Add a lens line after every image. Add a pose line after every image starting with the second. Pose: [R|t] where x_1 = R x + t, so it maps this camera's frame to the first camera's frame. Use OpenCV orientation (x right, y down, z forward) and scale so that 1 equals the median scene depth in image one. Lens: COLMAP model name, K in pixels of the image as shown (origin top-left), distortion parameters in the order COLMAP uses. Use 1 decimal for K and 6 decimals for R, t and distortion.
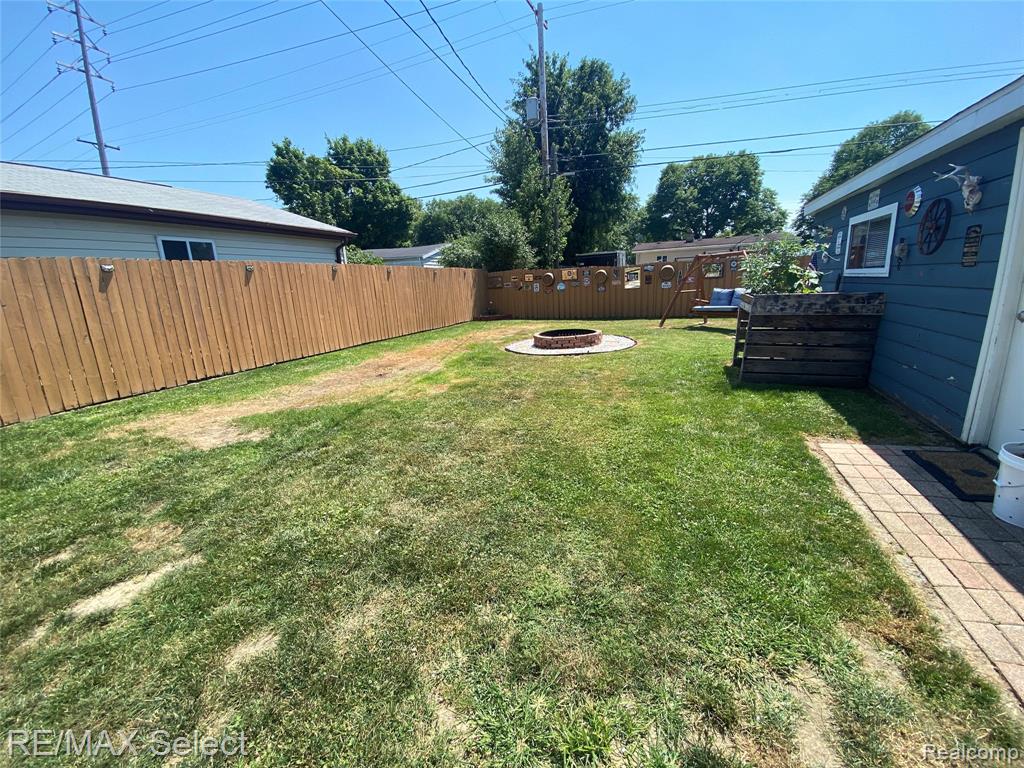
lens RADIAL K [[416.2, 0, 515.9], [0, 416.2, 381.8], [0, 0, 1]] dist [0.012159, -0.015807]
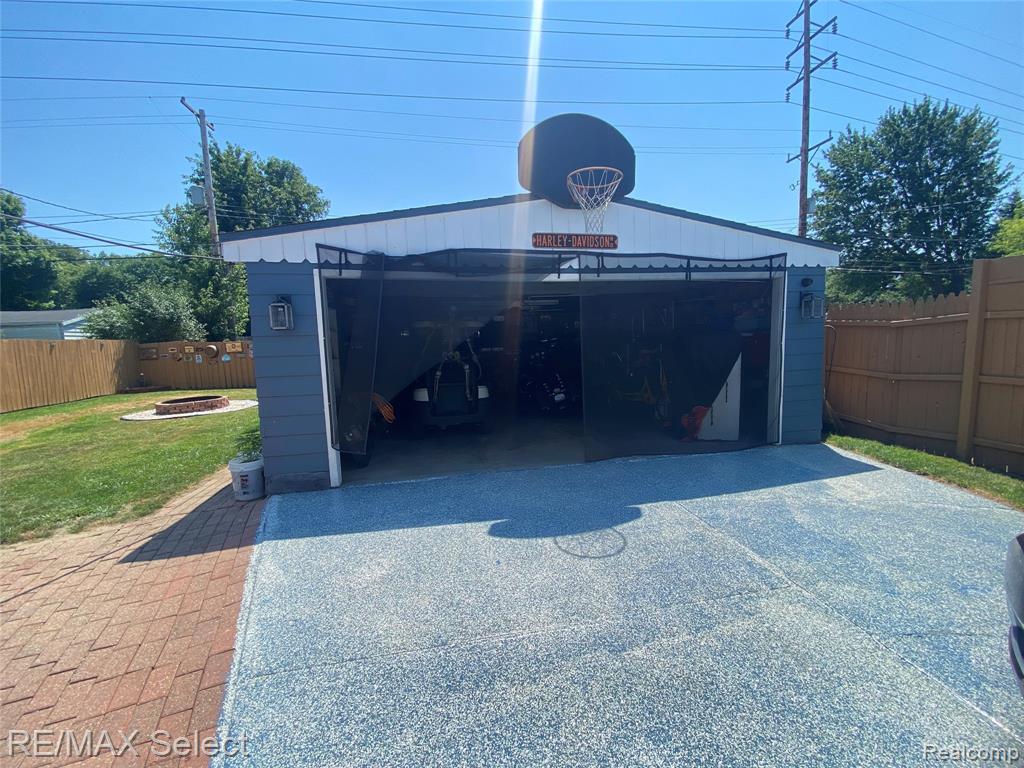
lens RADIAL K [[416.2, 0, 517.1], [0, 416.2, 381.3], [0, 0, 1]] dist [0.012159, -0.015807]
pose [[0.844974, -0.033660, 0.533748, 0.159712], [0.116459, 0.985648, -0.122207, 0.045704], [-0.521974, 0.165421, 0.836767, -0.262395]]
